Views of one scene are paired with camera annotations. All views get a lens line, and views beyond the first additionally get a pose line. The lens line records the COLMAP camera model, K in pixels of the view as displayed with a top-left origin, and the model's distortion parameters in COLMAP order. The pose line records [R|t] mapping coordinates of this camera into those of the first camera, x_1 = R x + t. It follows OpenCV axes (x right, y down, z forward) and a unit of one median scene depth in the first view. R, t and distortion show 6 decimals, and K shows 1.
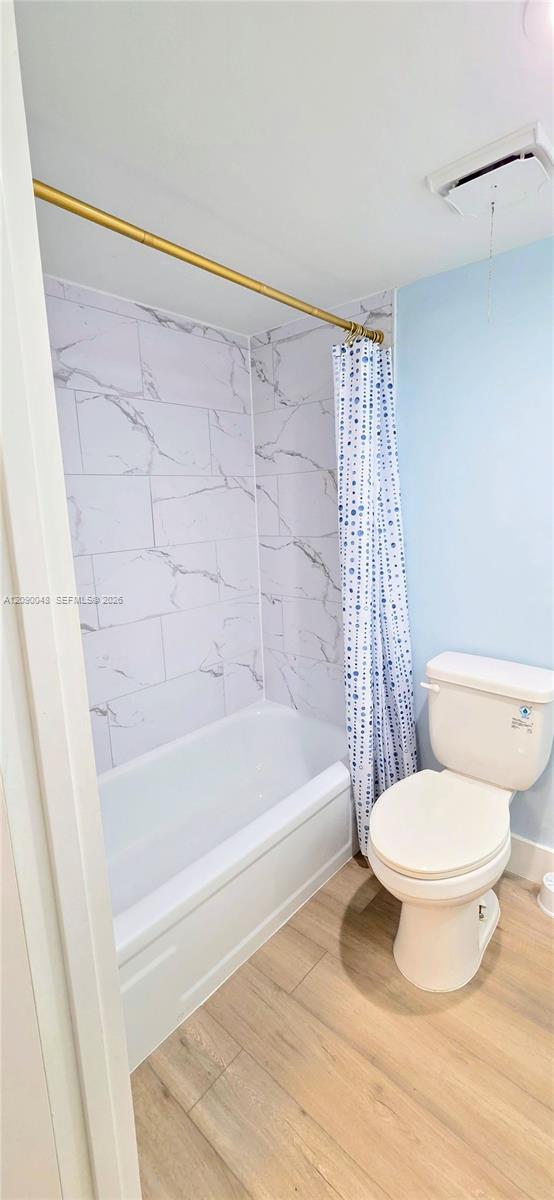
lens RADIAL K [[497.9, 0, 277.6], [0, 497.9, 591.2], [0, 0, 1]] dist [-0.001314, 0.000614]
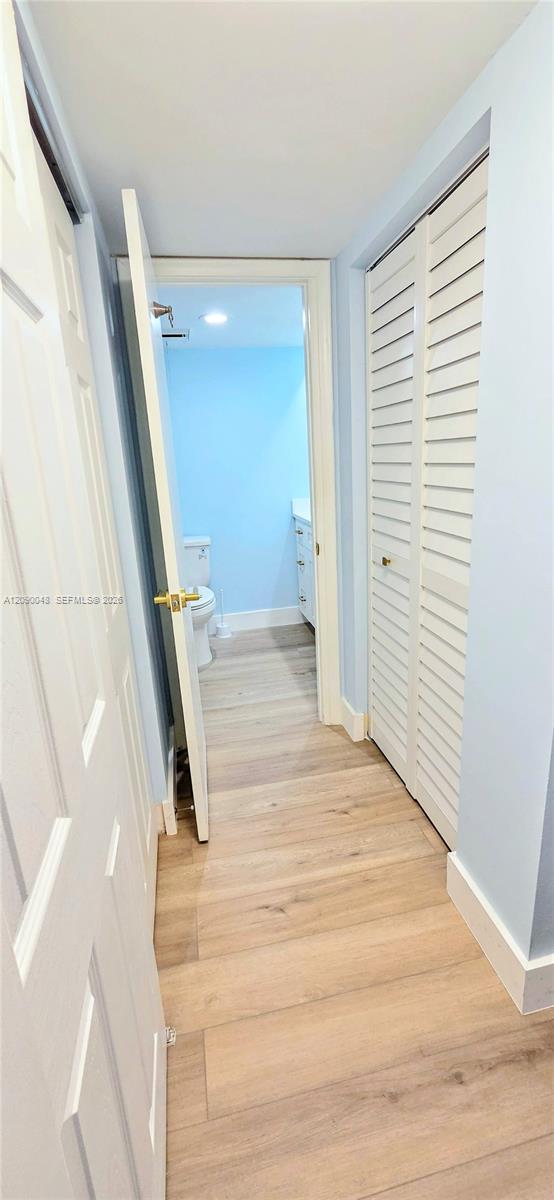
lens RADIAL K [[497.9, 0, 277.6], [0, 497.9, 591.2], [0, 0, 1]] dist [-0.001314, 0.000614]
pose [[0.600151, -0.212579, 0.771122, -0.941189], [0.173421, 0.975689, 0.134002, 0.140590], [-0.780861, 0.053307, 0.622426, -0.606348]]
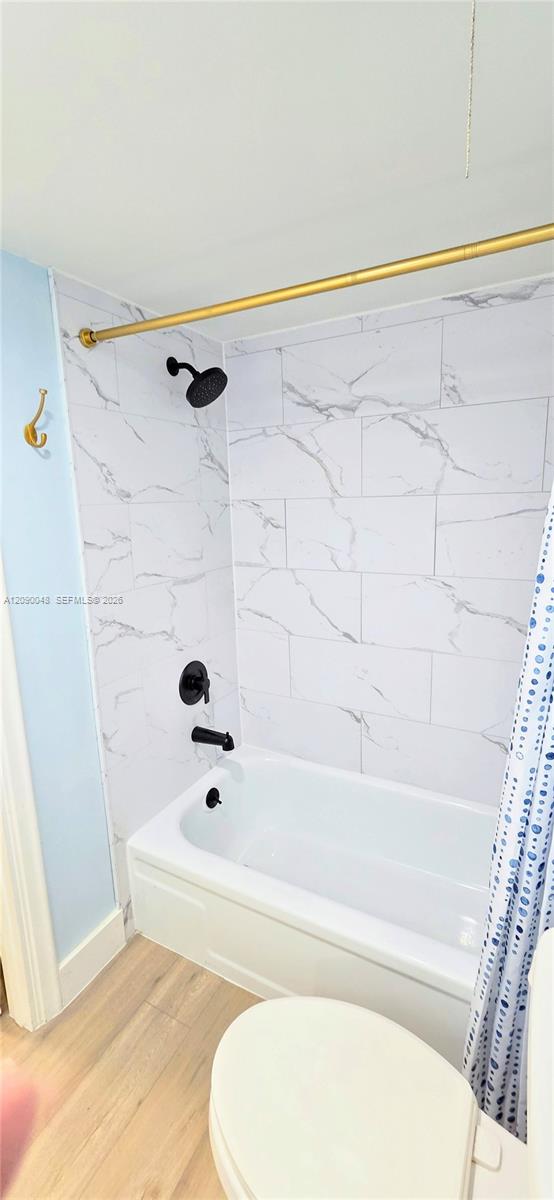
lens RADIAL K [[494.1, 0, 278.5], [0, 494.1, 593.4], [0, 0, 1]] dist [-0.000511, 0.000235]
pose [[0.227086, 0.212454, -0.950418, 0.577516], [-0.156898, 0.971147, 0.179600, -0.186565], [0.961153, 0.108334, 0.253868, 0.558527]]
